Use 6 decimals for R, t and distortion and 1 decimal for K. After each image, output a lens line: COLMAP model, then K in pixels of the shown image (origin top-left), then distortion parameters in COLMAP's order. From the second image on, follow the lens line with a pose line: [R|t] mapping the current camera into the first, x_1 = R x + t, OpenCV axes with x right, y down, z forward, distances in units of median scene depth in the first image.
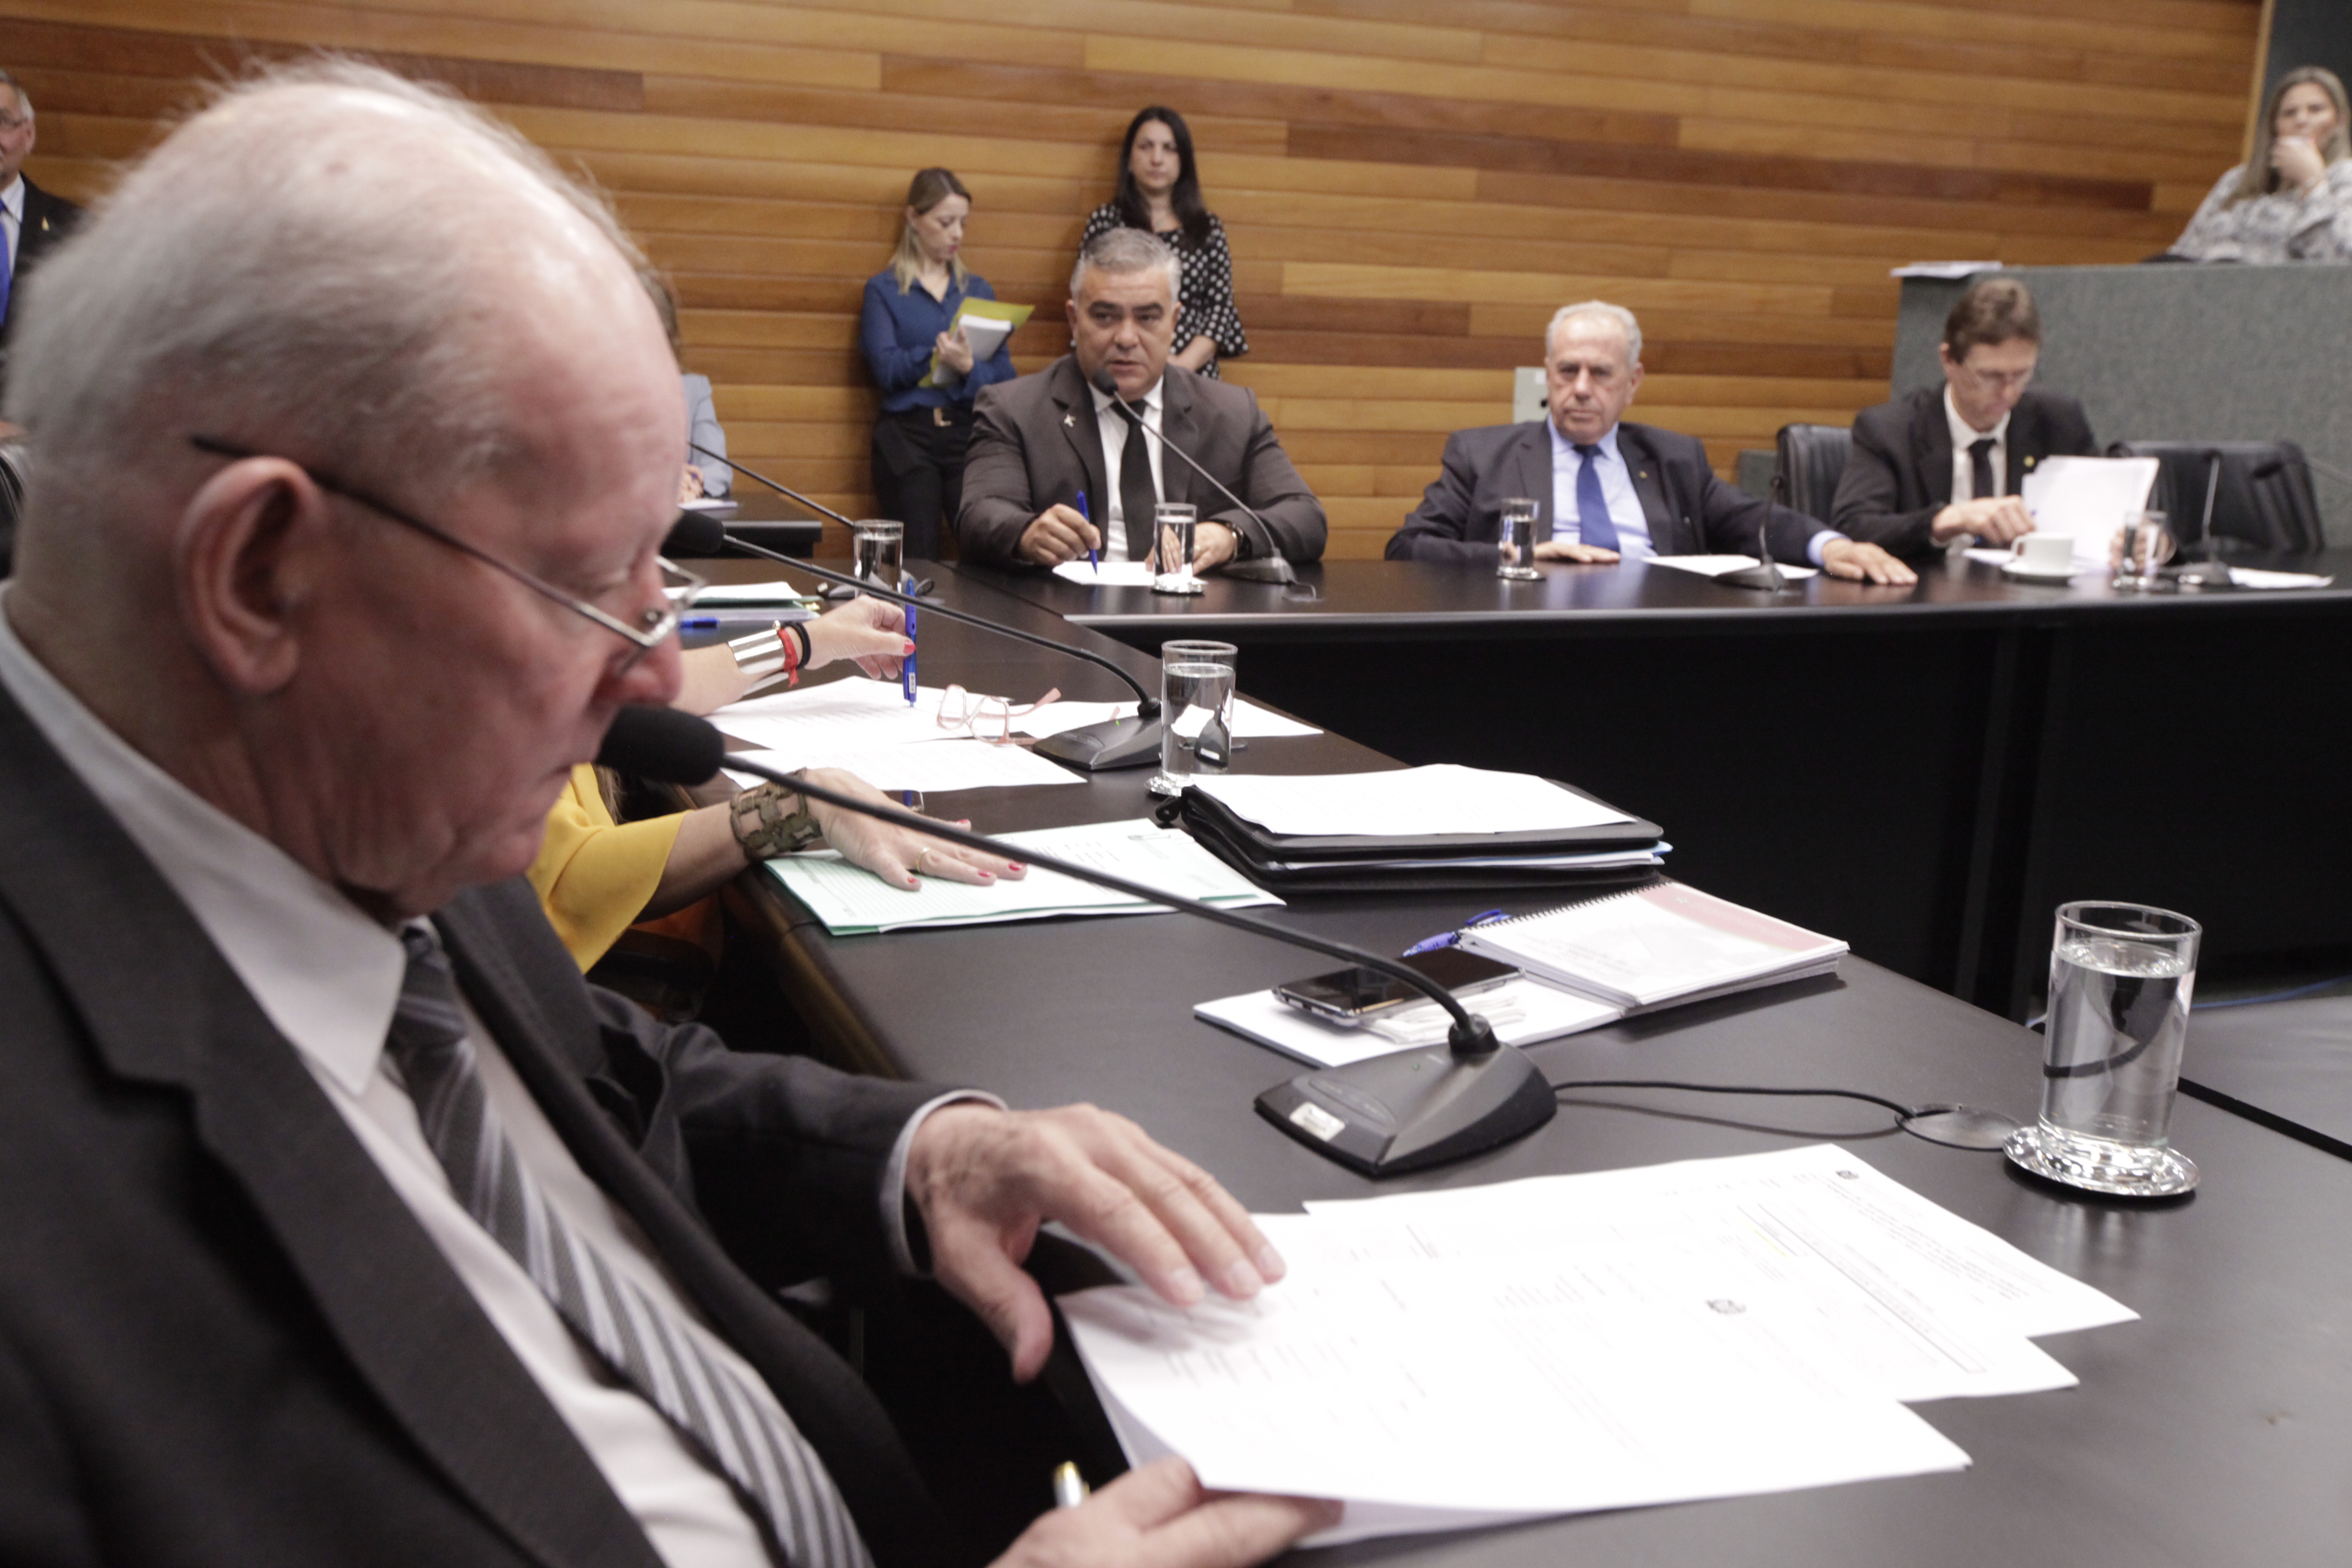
lens RADIAL K [[2213.7, 0, 1176.0], [0, 2213.7, 784.0], [0, 0, 1]] dist [-0.015814, 0.183738]
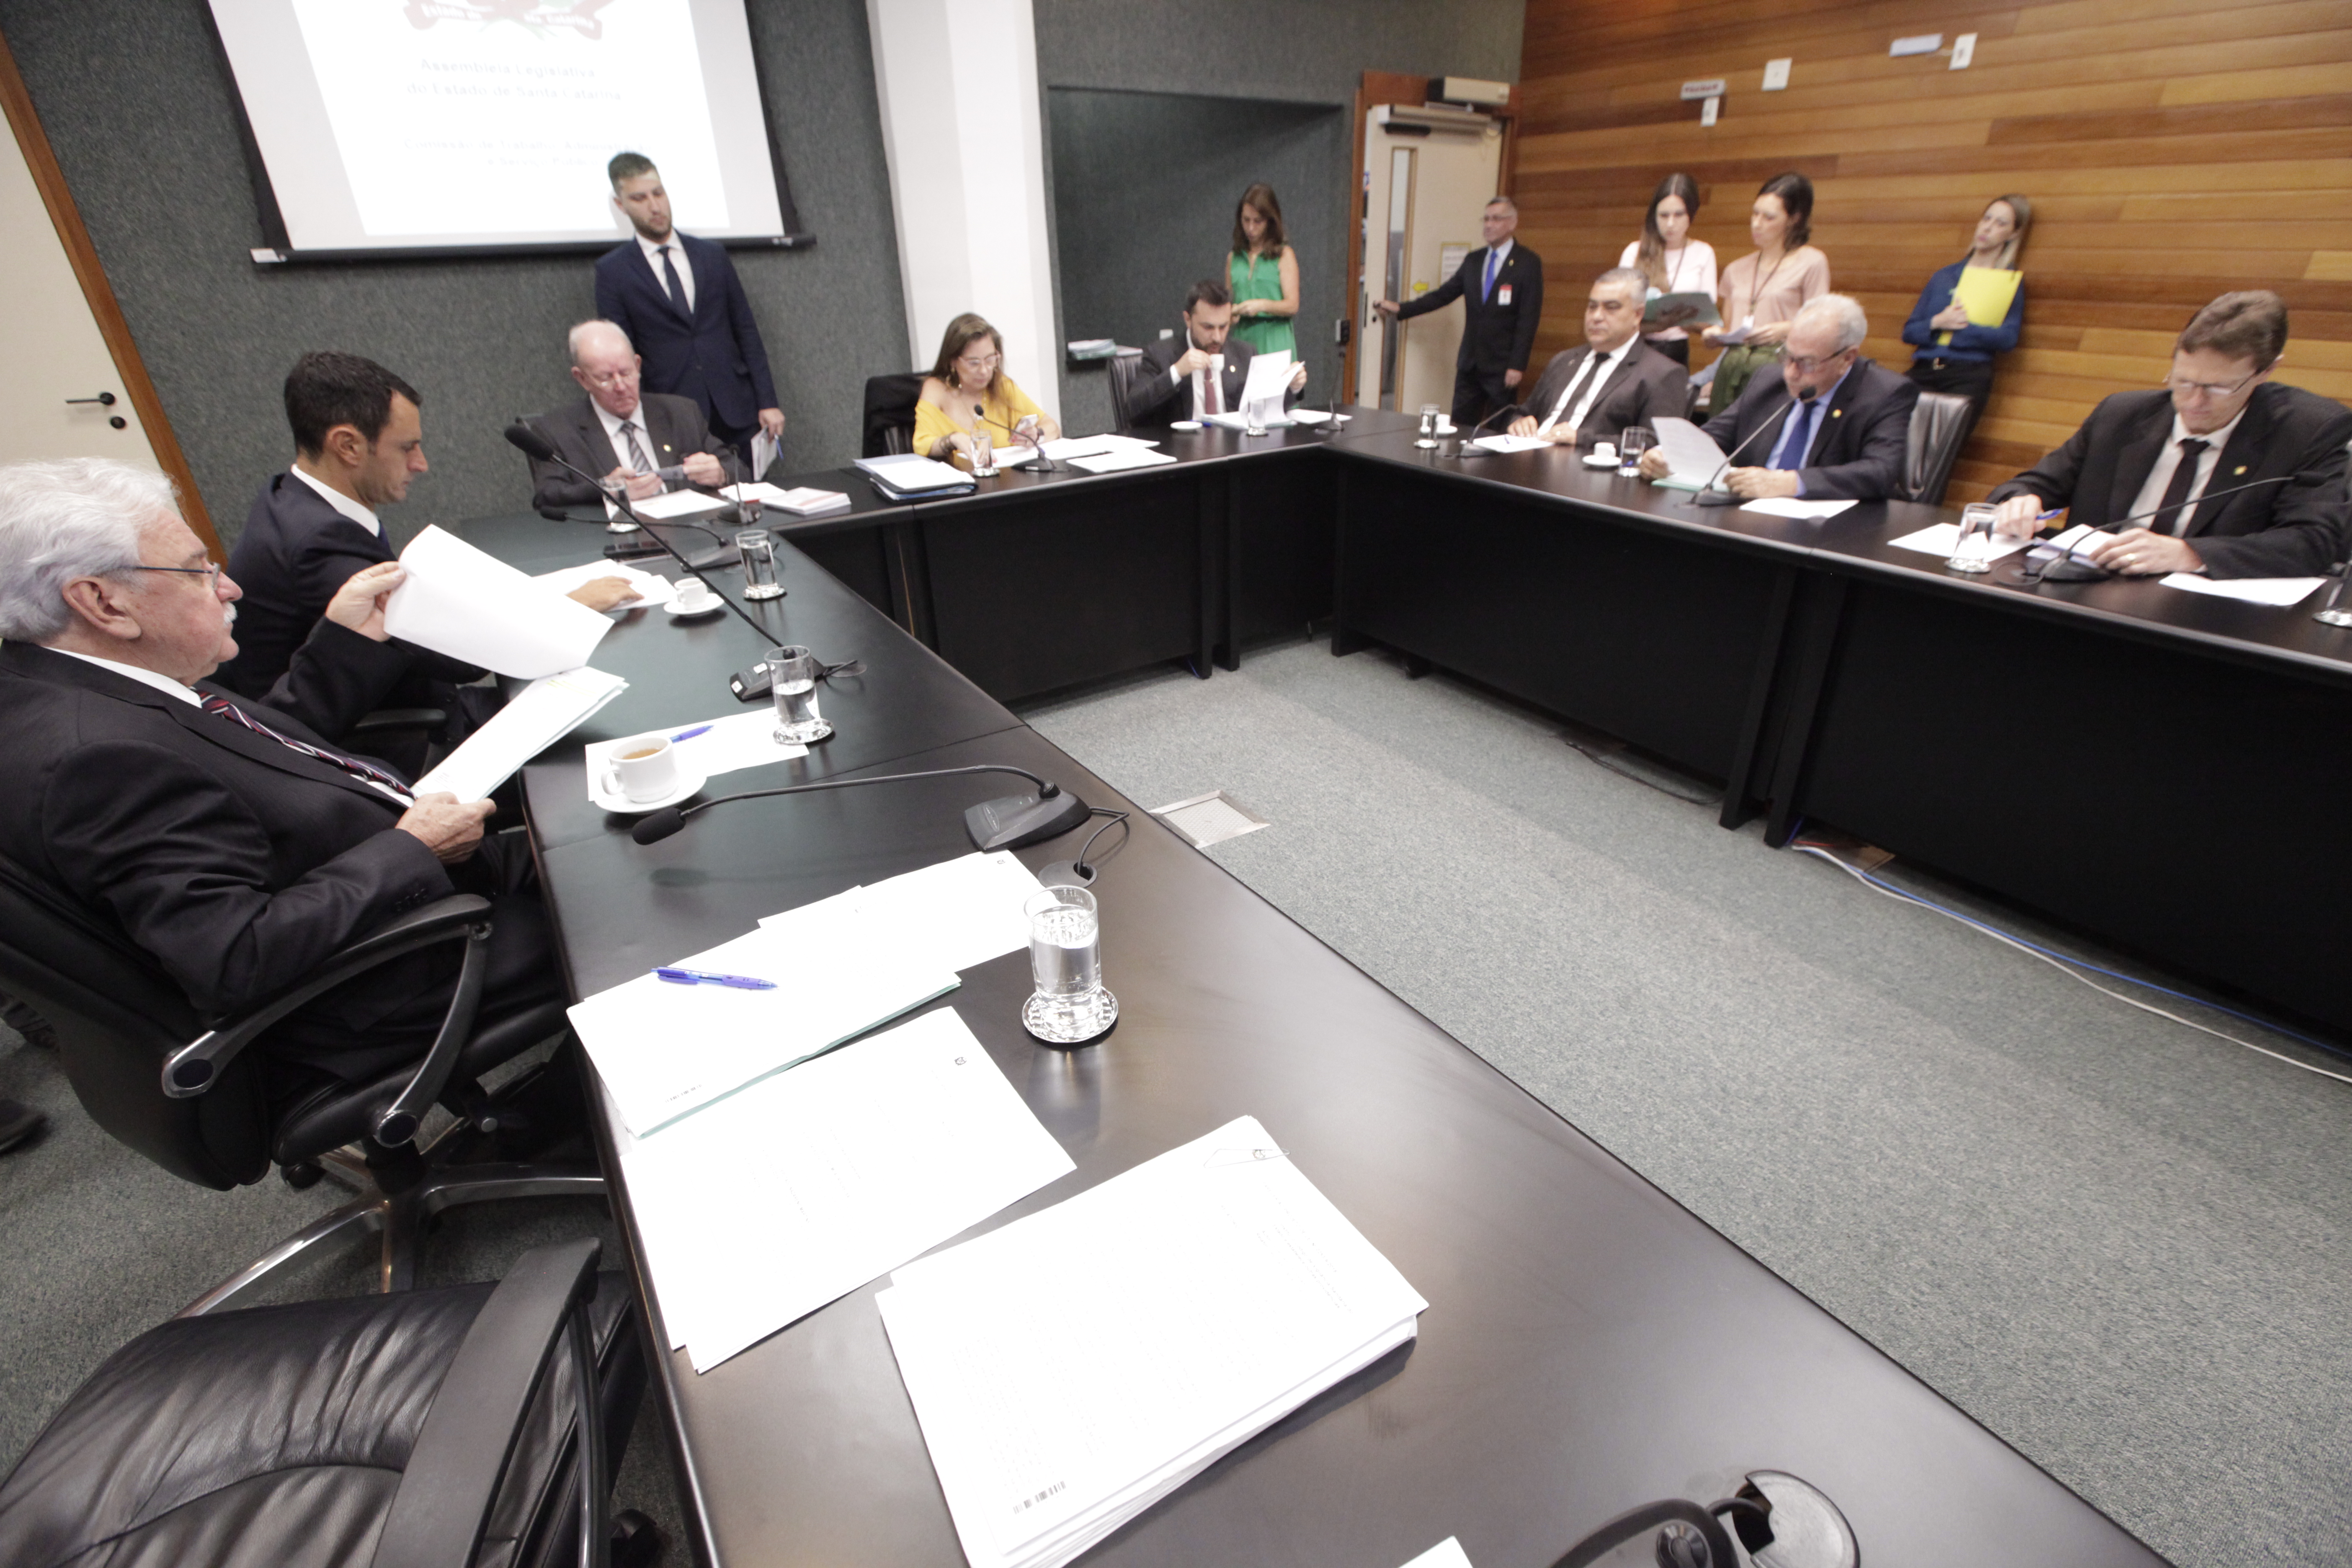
lens RADIAL K [[1042.3, 0, 1176.0], [0, 1042.3, 784.0], [0, 0, 1]] dist [-0.051393, 0.013839]
pose [[0.218540, 0.422065, -0.879830, 0.519861], [-0.175120, 0.903950, 0.390138, -0.071142], [0.959986, 0.068816, 0.271461, 0.255568]]
